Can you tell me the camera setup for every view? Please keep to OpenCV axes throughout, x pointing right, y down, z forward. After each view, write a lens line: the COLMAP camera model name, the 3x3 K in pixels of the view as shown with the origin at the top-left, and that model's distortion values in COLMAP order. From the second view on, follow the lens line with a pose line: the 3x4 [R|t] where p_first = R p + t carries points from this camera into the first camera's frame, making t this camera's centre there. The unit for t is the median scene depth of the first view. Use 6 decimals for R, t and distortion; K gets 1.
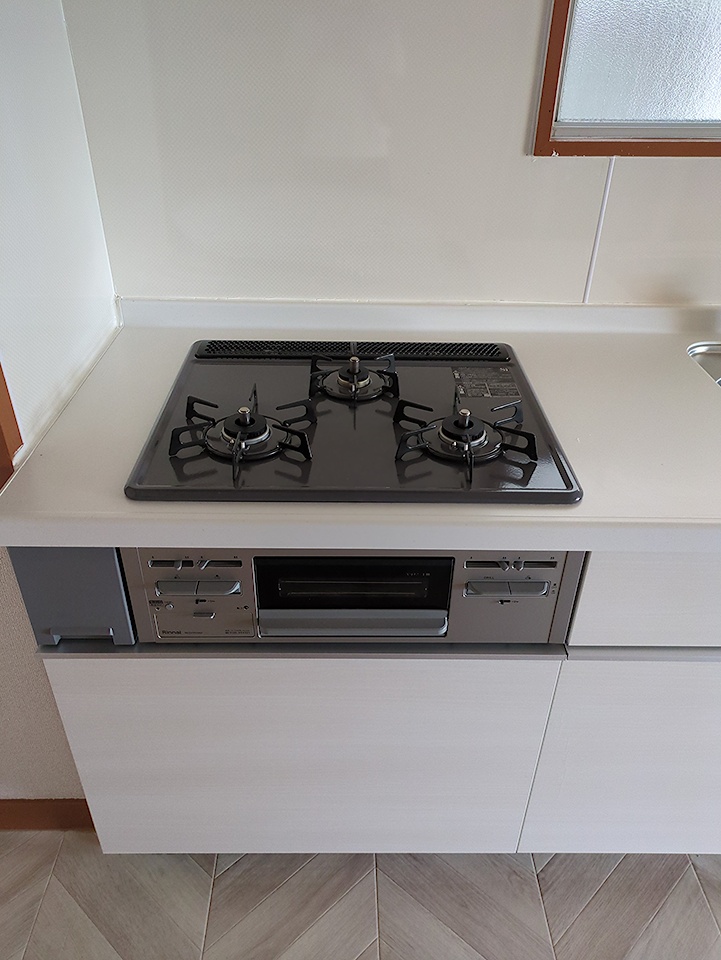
lens RADIAL K [[682.9, 0, 344.1], [0, 682.9, 479.5], [0, 0, 1]] dist [0.003269, -0.001107]
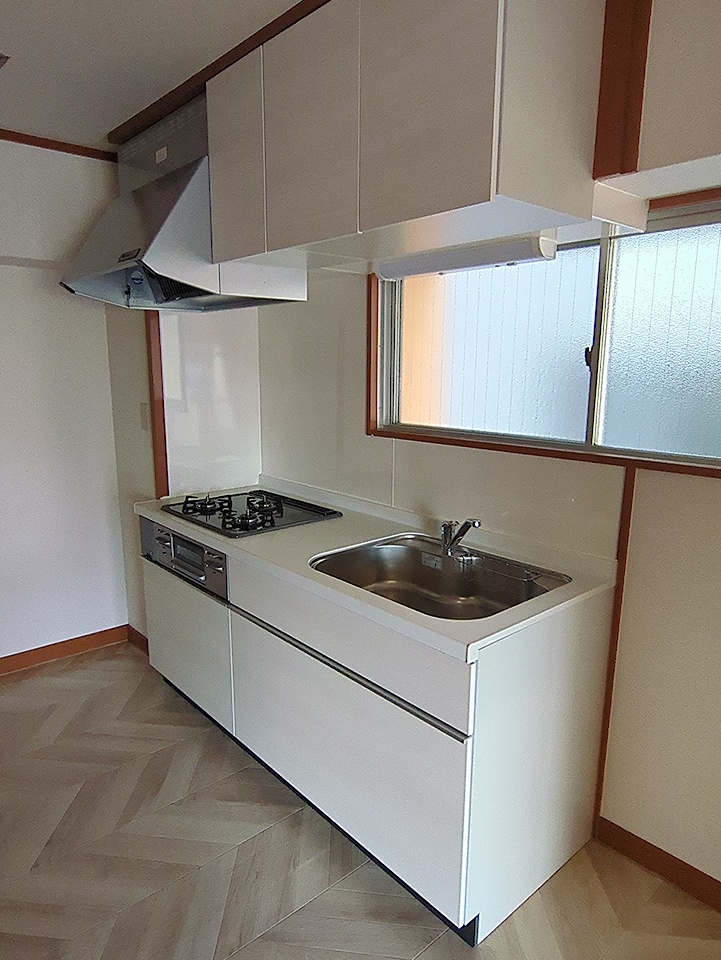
lens RADIAL K [[632.1, 0, 361.2], [0, 632.1, 496.5], [0, 0, 1]] dist [0.009579, 0.000427]
pose [[0.662570, 0.152416, -0.733329, 1.883207], [-0.396136, 0.902244, -0.170389, 0.078897], [0.635671, 0.403393, 0.658177, -0.323000]]
